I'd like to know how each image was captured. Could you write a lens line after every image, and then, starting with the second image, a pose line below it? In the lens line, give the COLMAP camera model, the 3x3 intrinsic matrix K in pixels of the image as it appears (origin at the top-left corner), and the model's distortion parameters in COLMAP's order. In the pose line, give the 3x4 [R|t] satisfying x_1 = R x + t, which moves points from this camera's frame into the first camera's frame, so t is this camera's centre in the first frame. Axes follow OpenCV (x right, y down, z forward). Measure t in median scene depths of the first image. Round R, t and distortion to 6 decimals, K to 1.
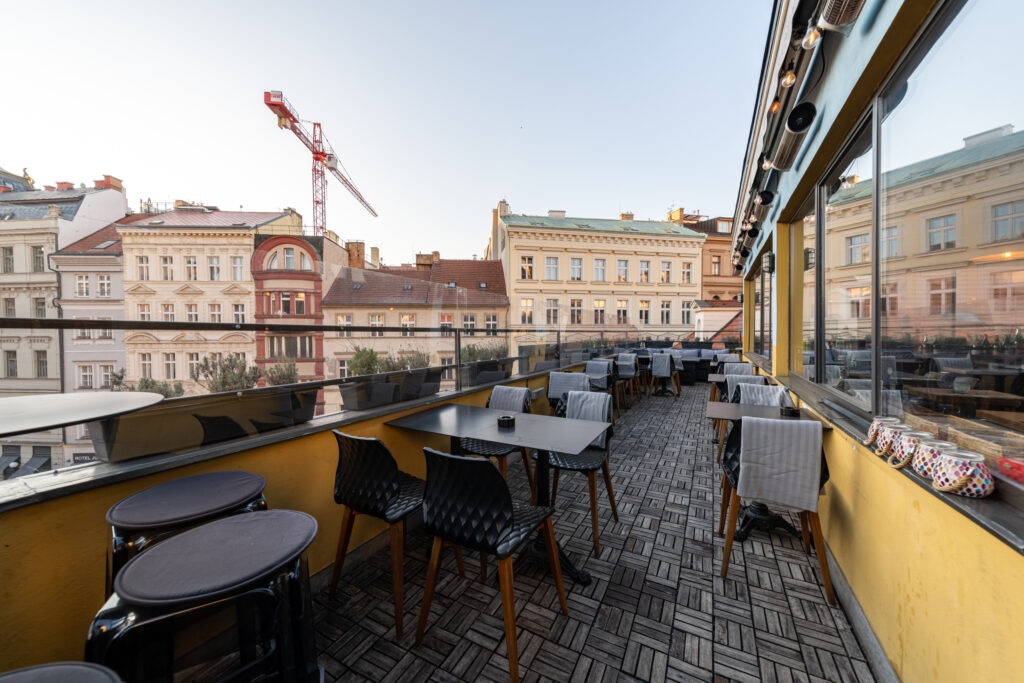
lens RADIAL K [[375.9, 0, 512.0], [0, 375.9, 341.5], [0, 0, 1]] dist [0.001637, 0.000224]
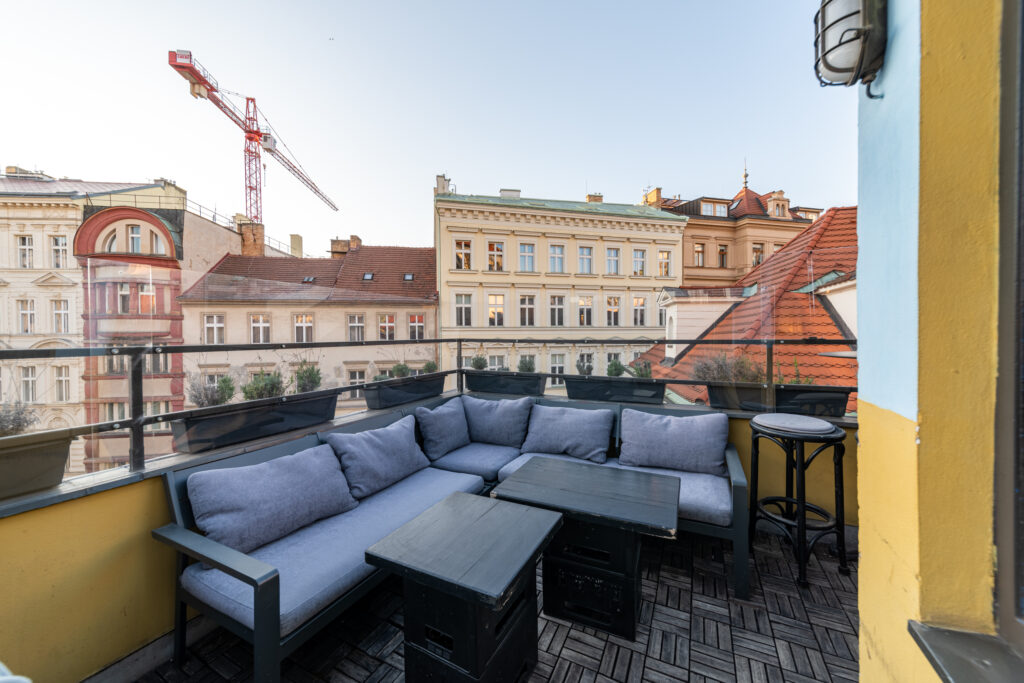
lens RADIAL K [[375.9, 0, 512.0], [0, 375.9, 341.5], [0, 0, 1]] dist [0.001637, 0.000224]
pose [[0.999556, -0.003955, 0.029542, 0.106236], [0.004193, 0.999959, -0.007993, -0.006678], [-0.029510, 0.008114, 0.999532, 0.188624]]
